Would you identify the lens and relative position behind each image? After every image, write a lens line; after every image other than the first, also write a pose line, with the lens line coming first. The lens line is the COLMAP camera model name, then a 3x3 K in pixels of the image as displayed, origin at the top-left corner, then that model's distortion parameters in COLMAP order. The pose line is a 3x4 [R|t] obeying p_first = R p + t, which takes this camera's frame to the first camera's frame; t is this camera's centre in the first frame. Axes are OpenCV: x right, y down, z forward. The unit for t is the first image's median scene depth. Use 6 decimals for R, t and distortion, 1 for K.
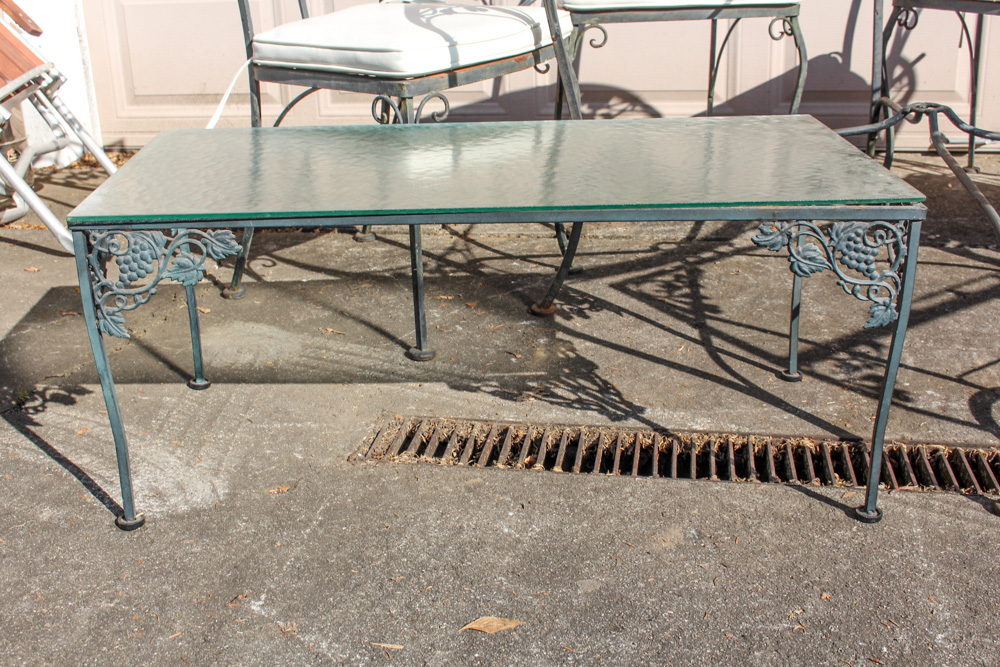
lens RADIAL K [[1220.5, 0, 486.9], [0, 1220.5, 346.2], [0, 0, 1]] dist [-0.072116, 0.000000]
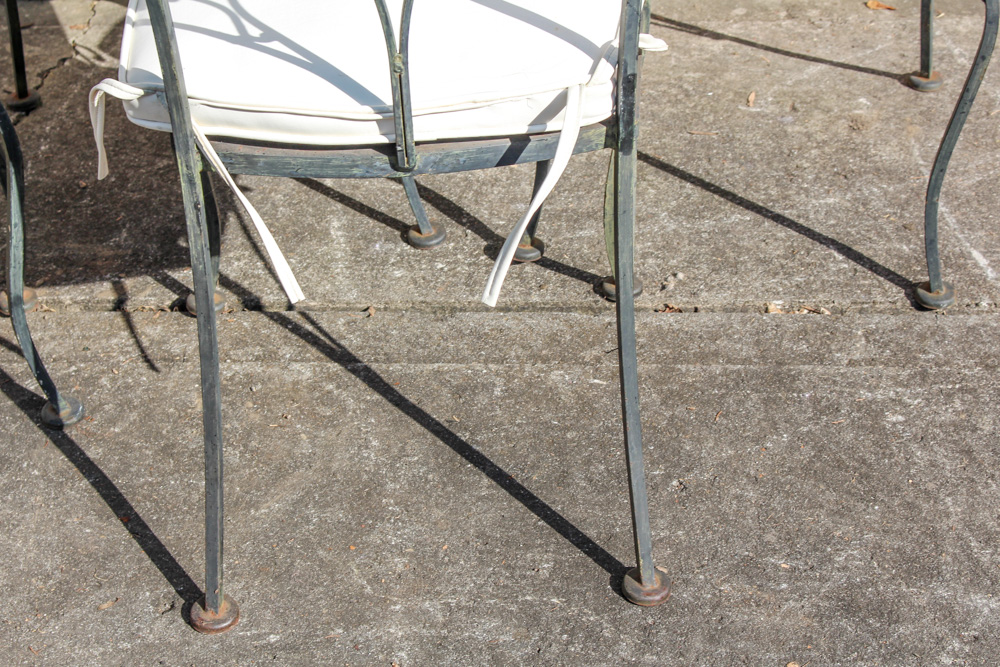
lens RADIAL K [[2009.3, 0, 493.0], [0, 2009.3, 315.3], [0, 0, 1]] dist [0.013112, 0.000000]
pose [[0.994166, -0.068561, 0.083261, 0.274024], [0.048236, 0.973087, 0.225333, -0.365012], [-0.096469, -0.220002, 0.970718, 0.163073]]
